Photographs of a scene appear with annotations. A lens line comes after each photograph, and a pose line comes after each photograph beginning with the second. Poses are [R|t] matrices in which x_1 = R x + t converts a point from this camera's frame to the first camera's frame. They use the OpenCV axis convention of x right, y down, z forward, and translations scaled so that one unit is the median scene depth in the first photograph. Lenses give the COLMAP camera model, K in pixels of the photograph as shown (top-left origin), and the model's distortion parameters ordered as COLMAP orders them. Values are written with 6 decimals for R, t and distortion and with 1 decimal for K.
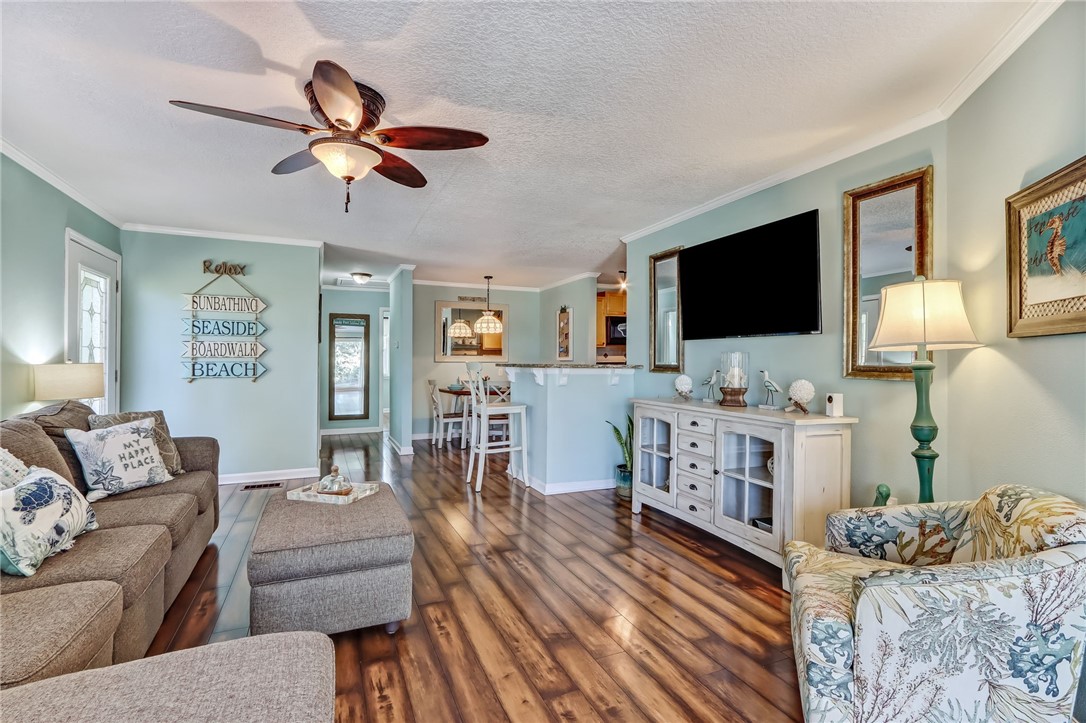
lens RADIAL K [[509.4, 0, 543.0], [0, 509.4, 361.5], [0, 0, 1]] dist [-0.001677, 0.000146]
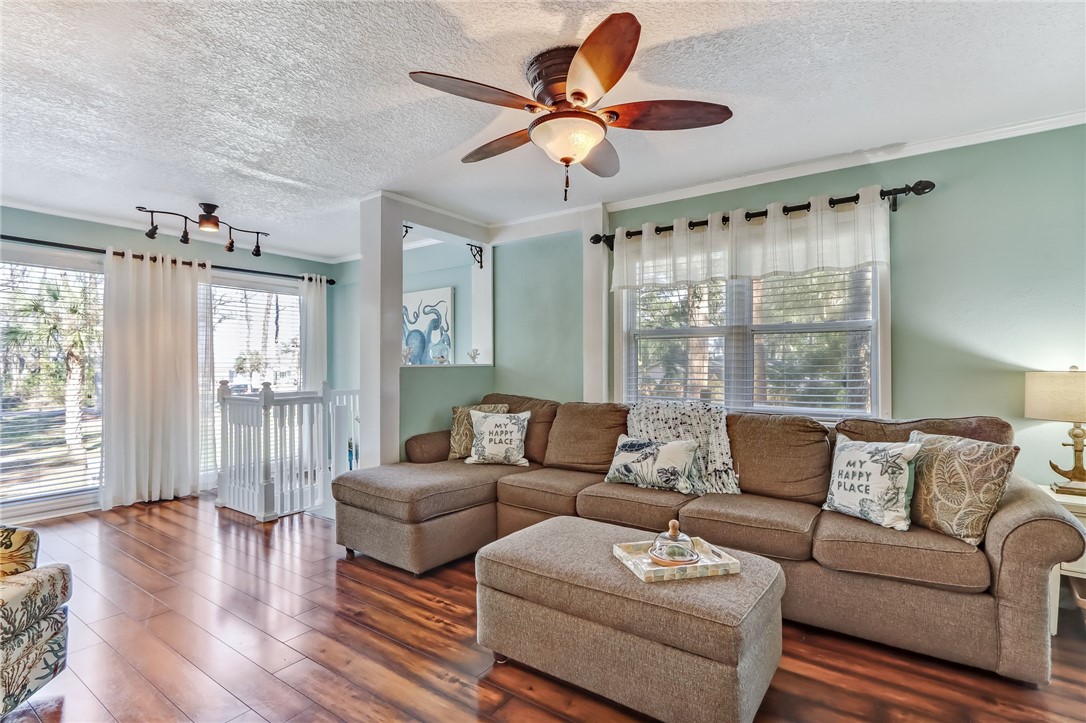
lens RADIAL K [[509.4, 0, 543.0], [0, 509.4, 361.5], [0, 0, 1]] dist [-0.001677, 0.000146]
pose [[-0.854214, -0.006817, -0.519877, 0.092969], [-0.001772, 0.999946, -0.010201, -0.000056], [0.519918, -0.007792, -0.854180, 1.429537]]
